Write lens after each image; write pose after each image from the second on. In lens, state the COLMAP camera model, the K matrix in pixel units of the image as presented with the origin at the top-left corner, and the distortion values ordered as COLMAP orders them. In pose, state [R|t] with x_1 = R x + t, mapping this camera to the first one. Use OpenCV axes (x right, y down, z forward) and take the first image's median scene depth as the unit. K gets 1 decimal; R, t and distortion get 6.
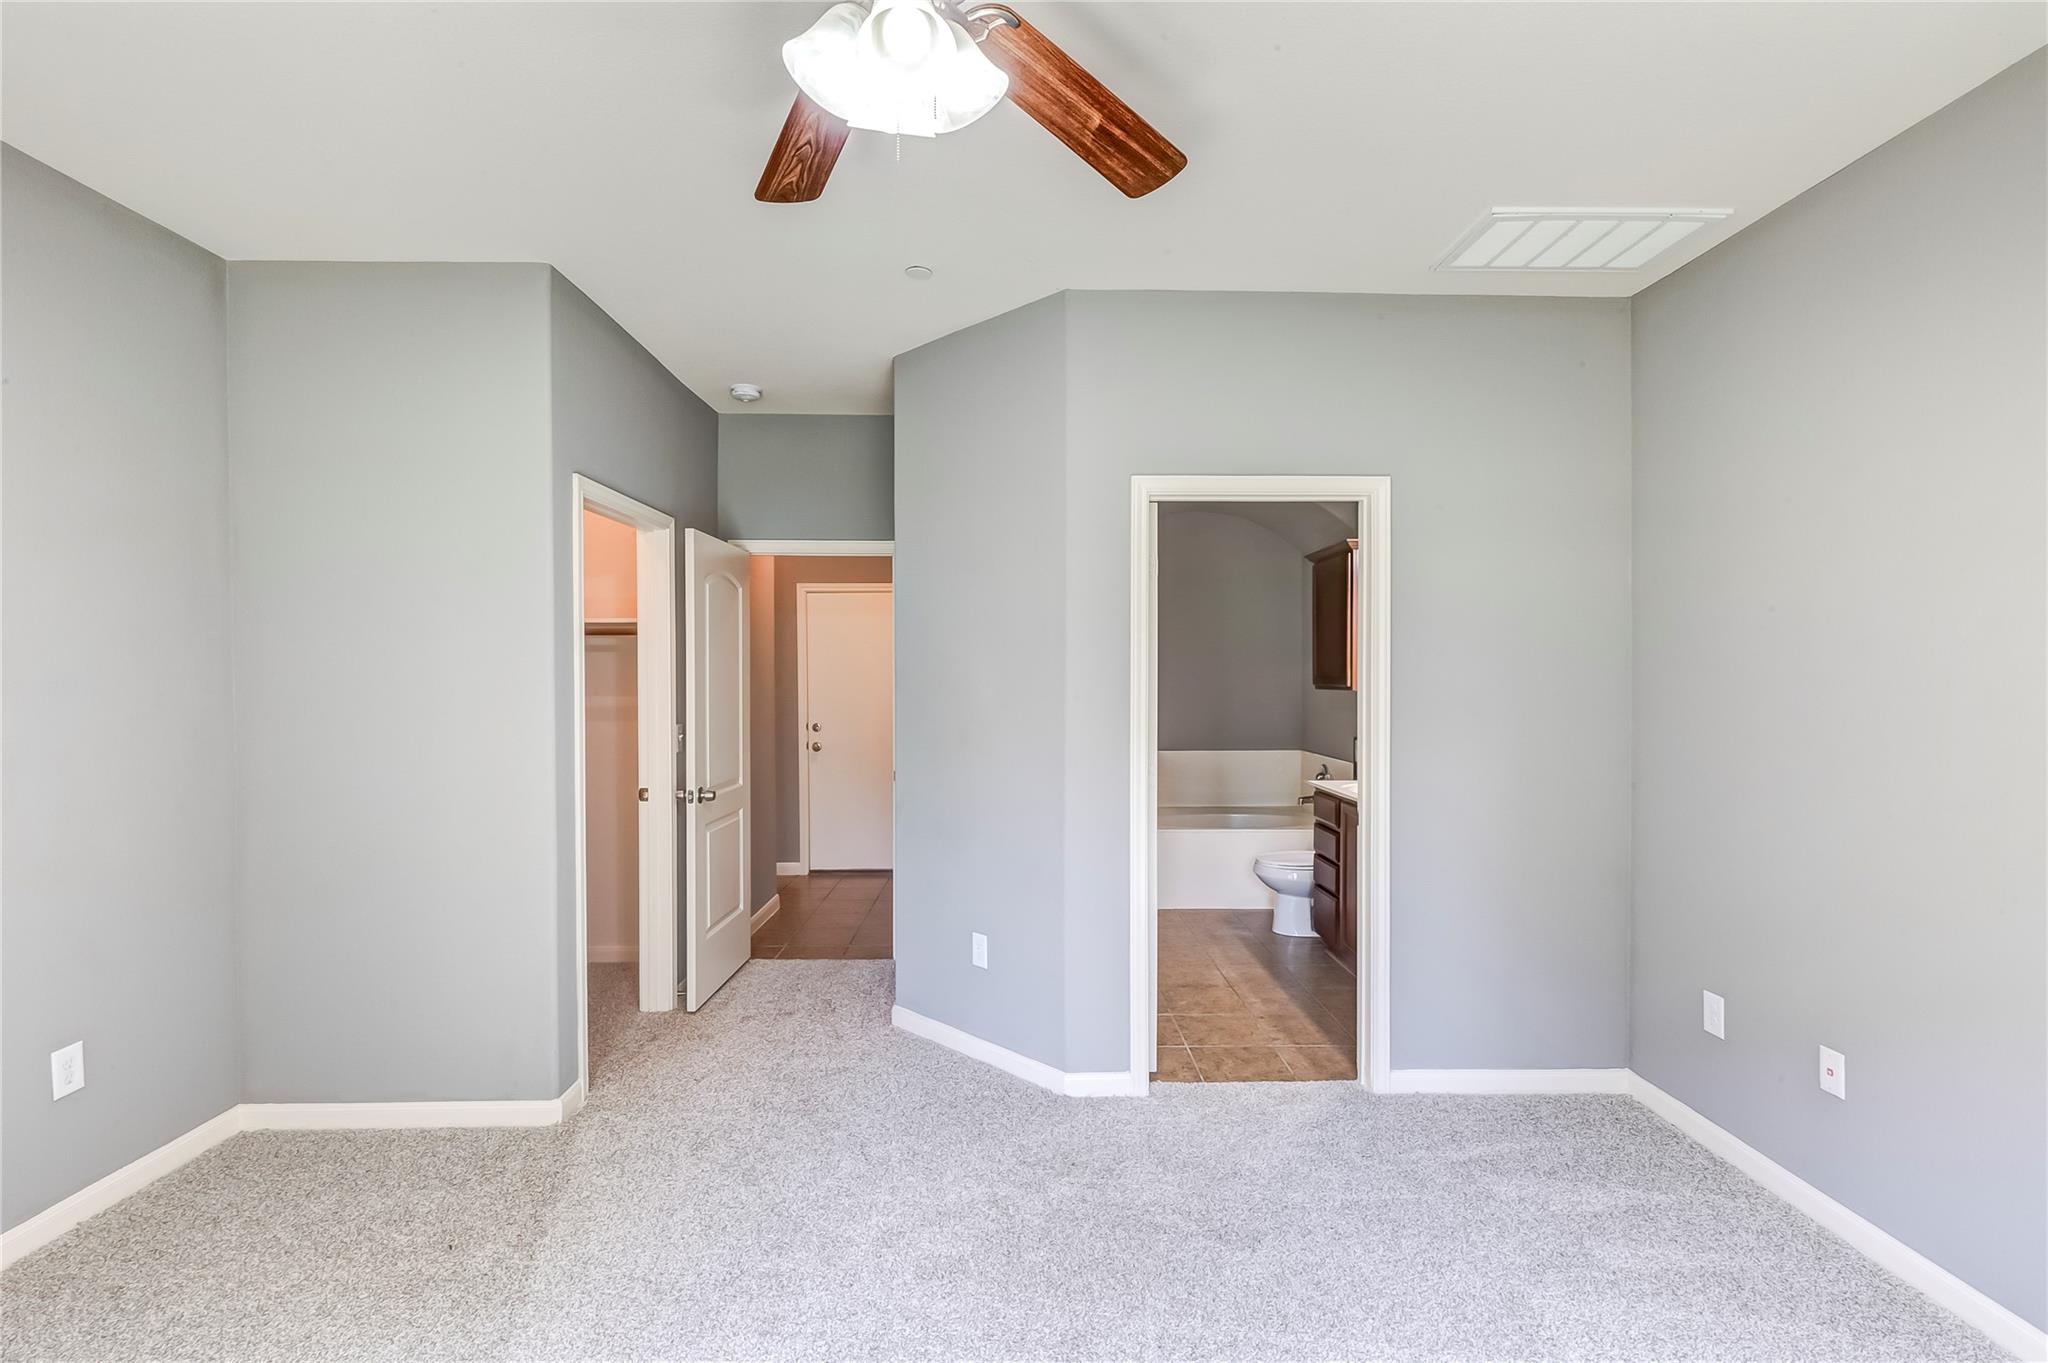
lens RADIAL K [[924.1, 0, 1024.0], [0, 924.1, 681.5], [0, 0, 1]] dist [0.000440, -0.000212]
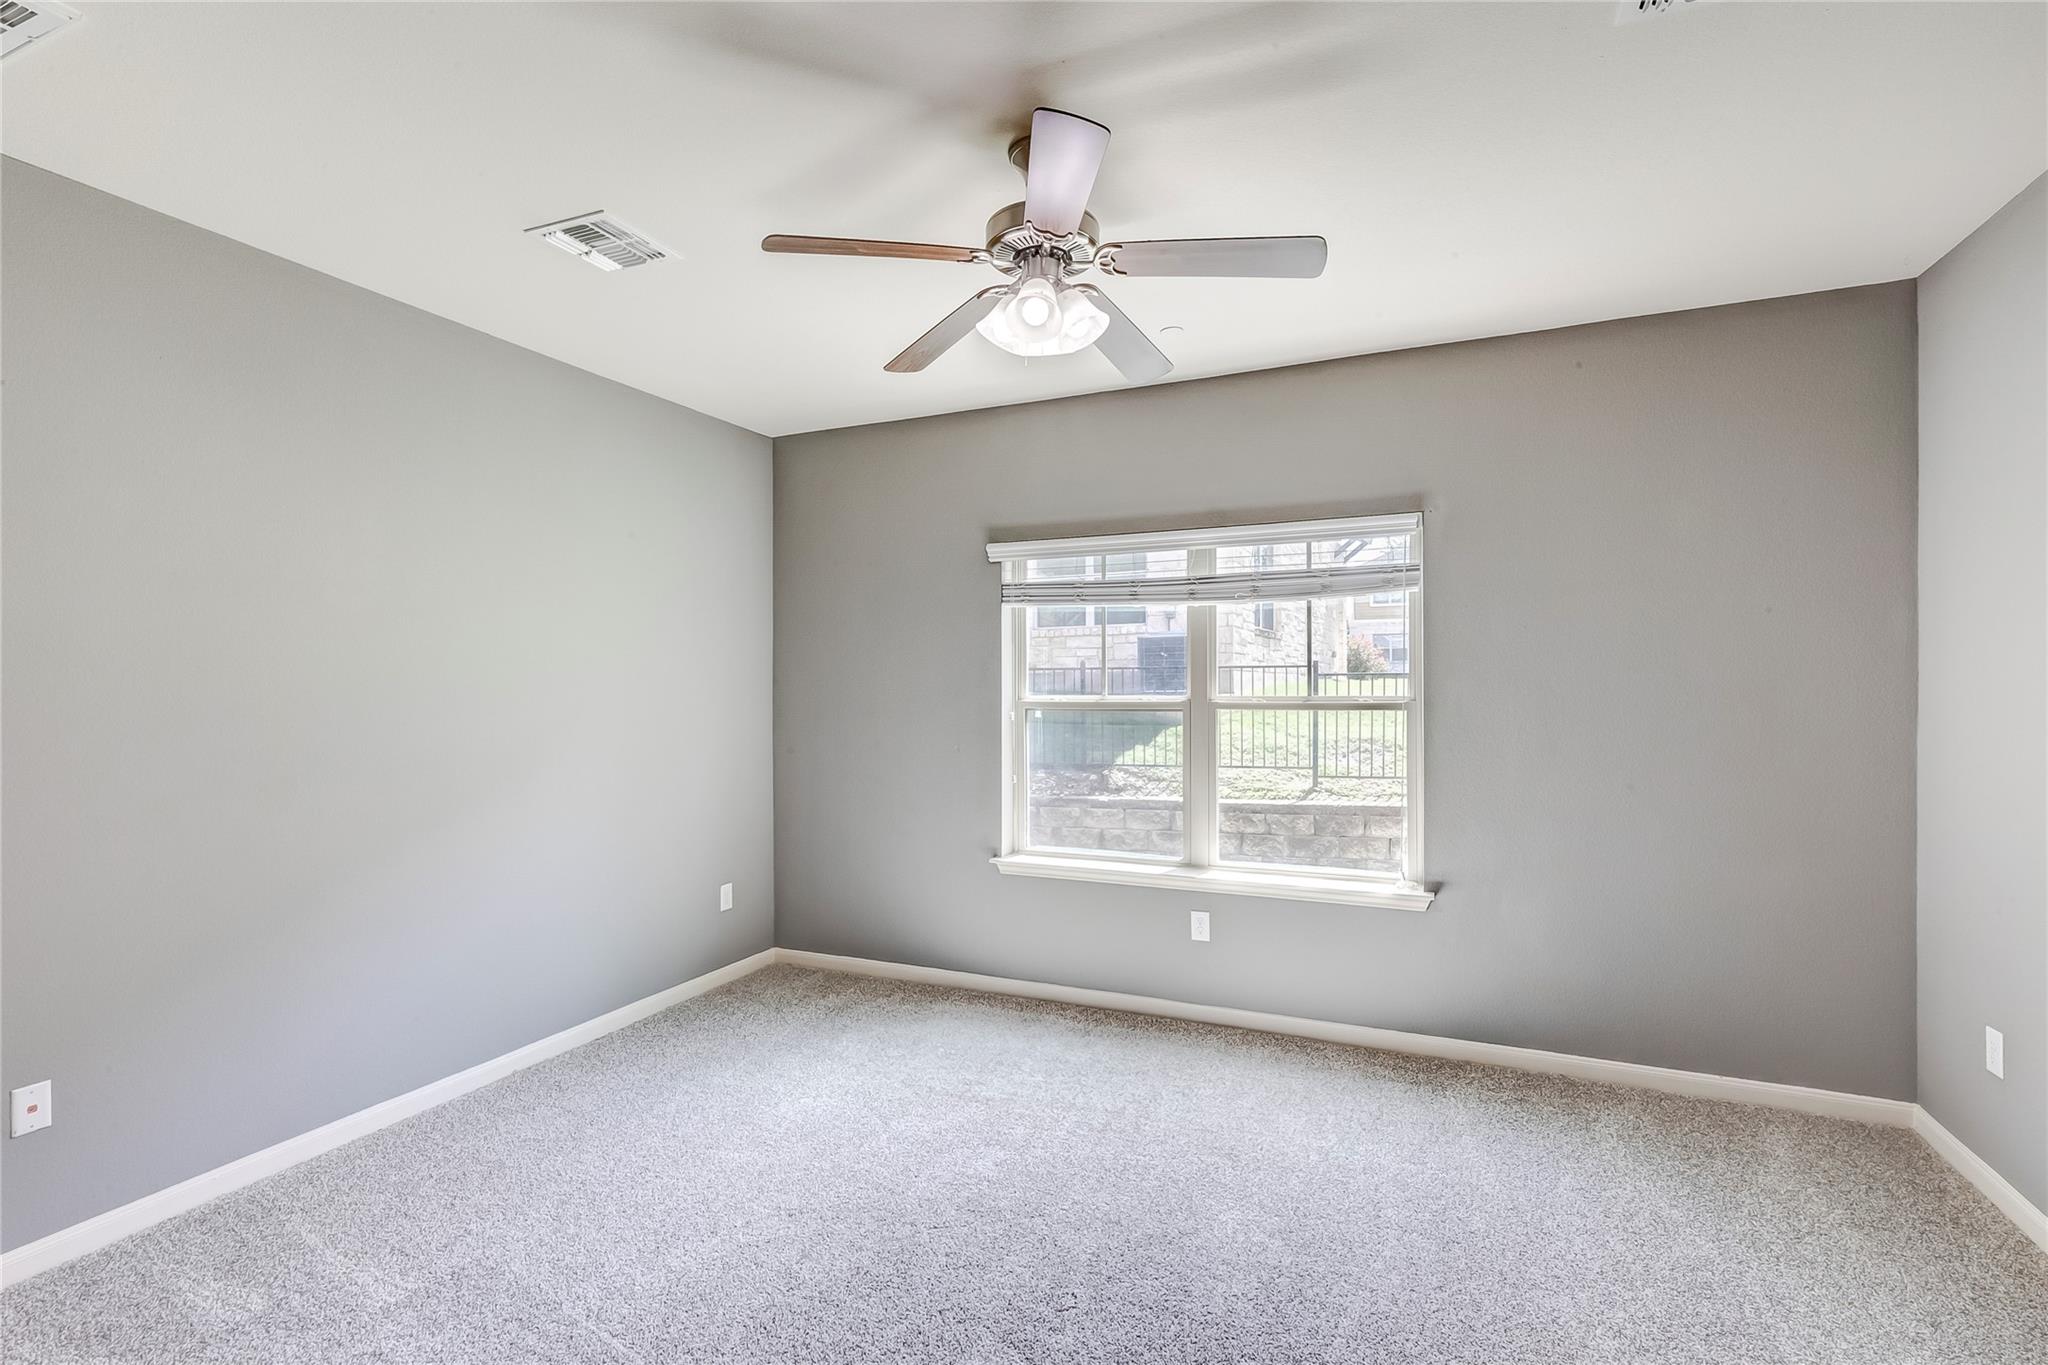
lens RADIAL K [[928.8, 0, 1021.2], [0, 928.8, 684.4], [0, 0, 1]] dist [0.000373, -0.000233]
pose [[-0.906716, -0.003454, 0.421728, -0.377180], [0.001206, 0.999941, 0.010781, -0.019499], [-0.421741, 0.010283, -0.906658, 1.198325]]
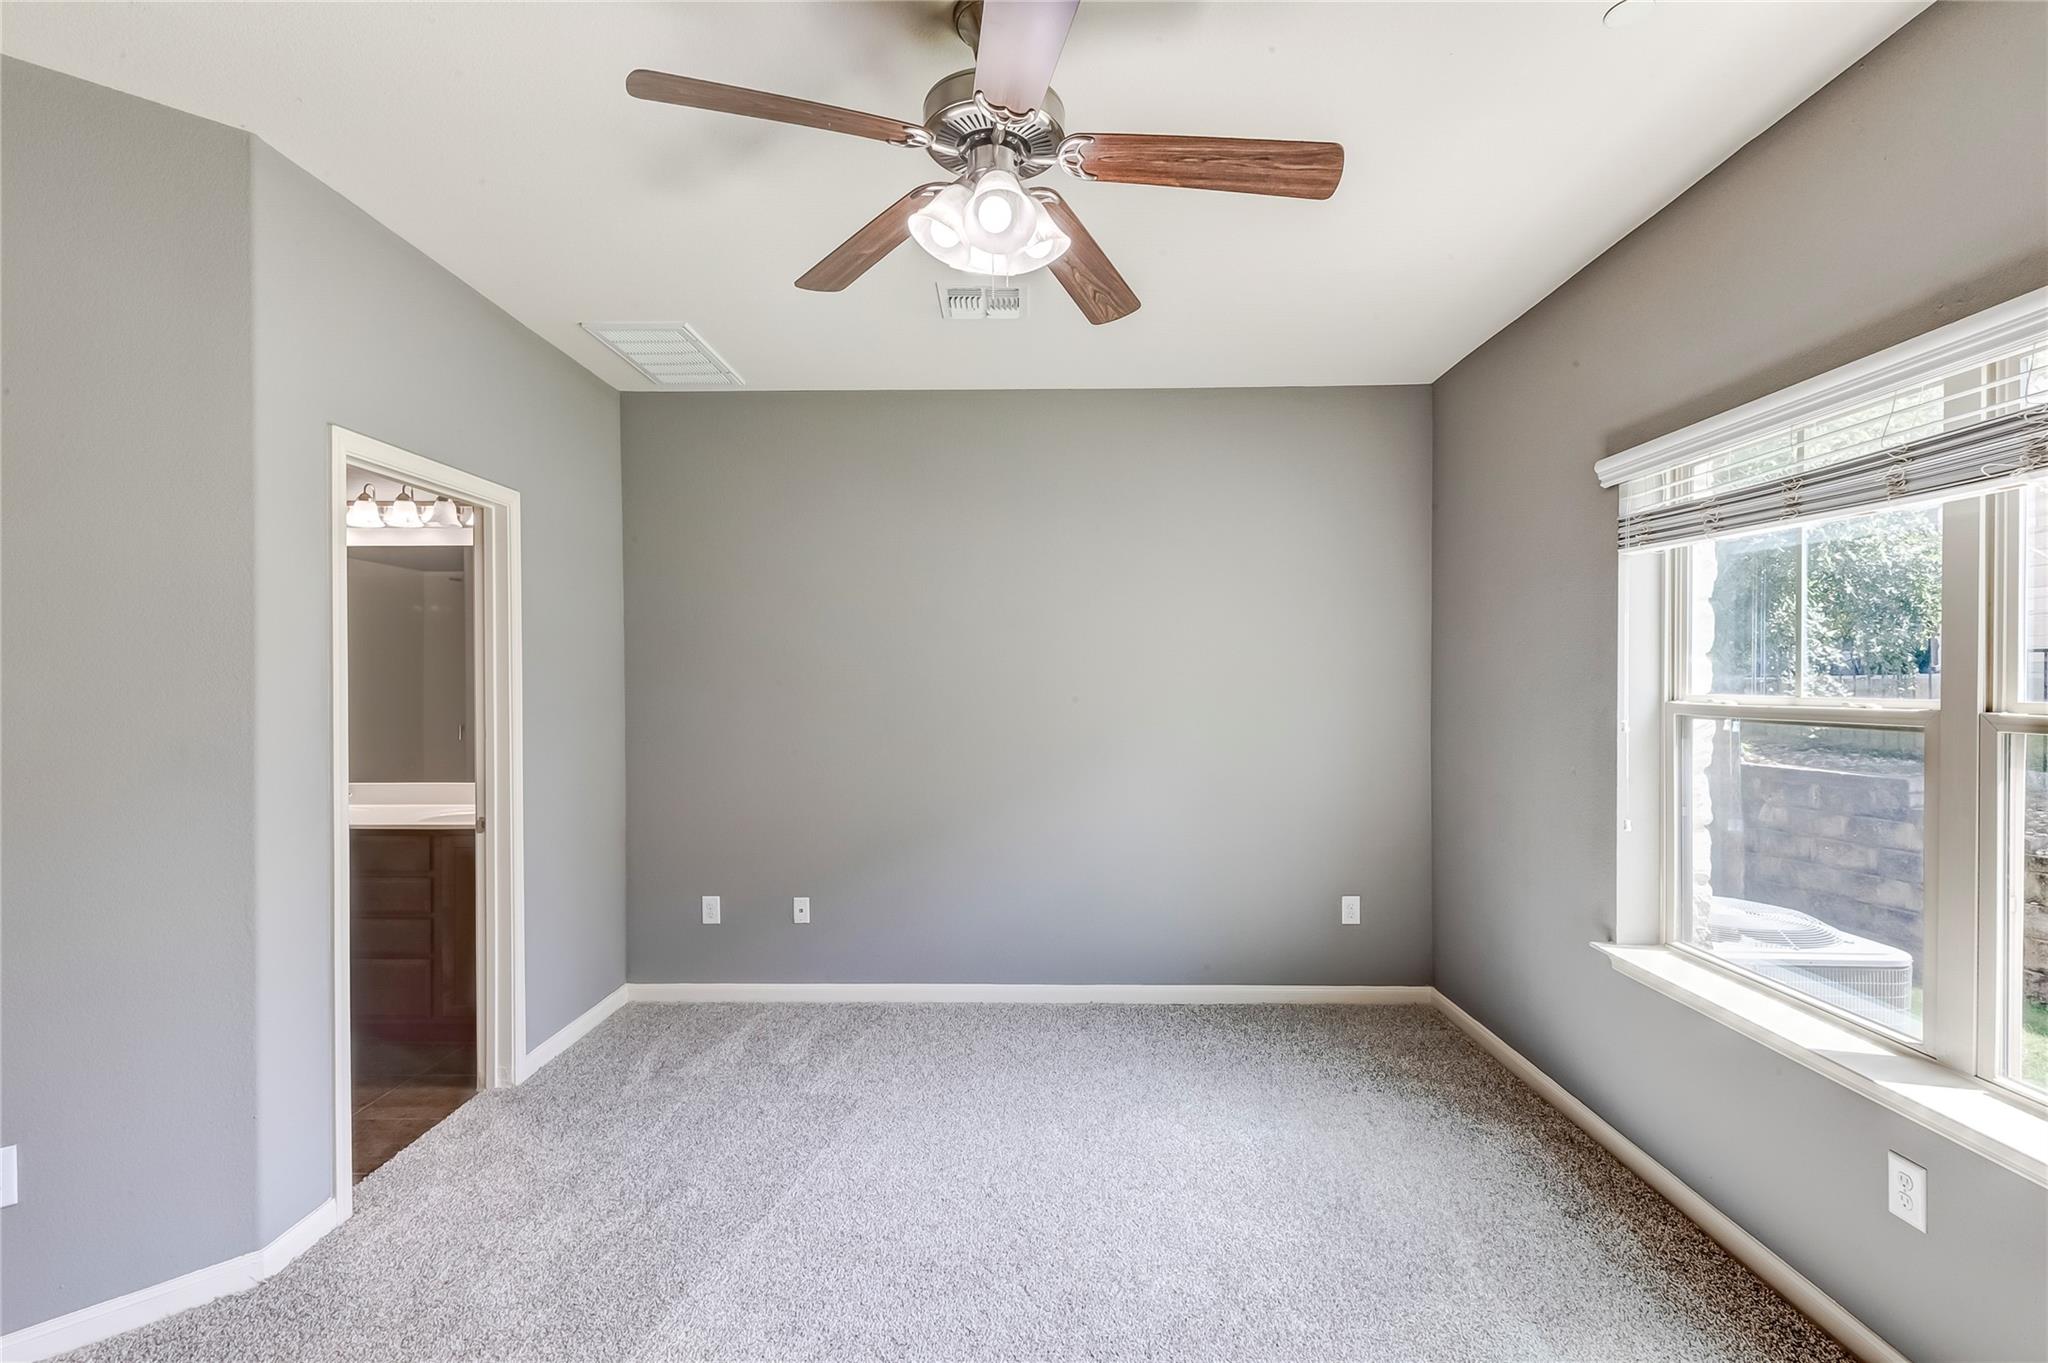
lens RADIAL K [[902.2, 0, 1043.3], [0, 902.2, 686.3], [0, 0, 1]] dist [-0.004425, -0.000549]
pose [[0.026896, -0.007578, 0.999610, -0.668545], [0.009589, 0.999927, 0.007322, -0.004458], [-0.999592, 0.009388, 0.026967, 0.415742]]
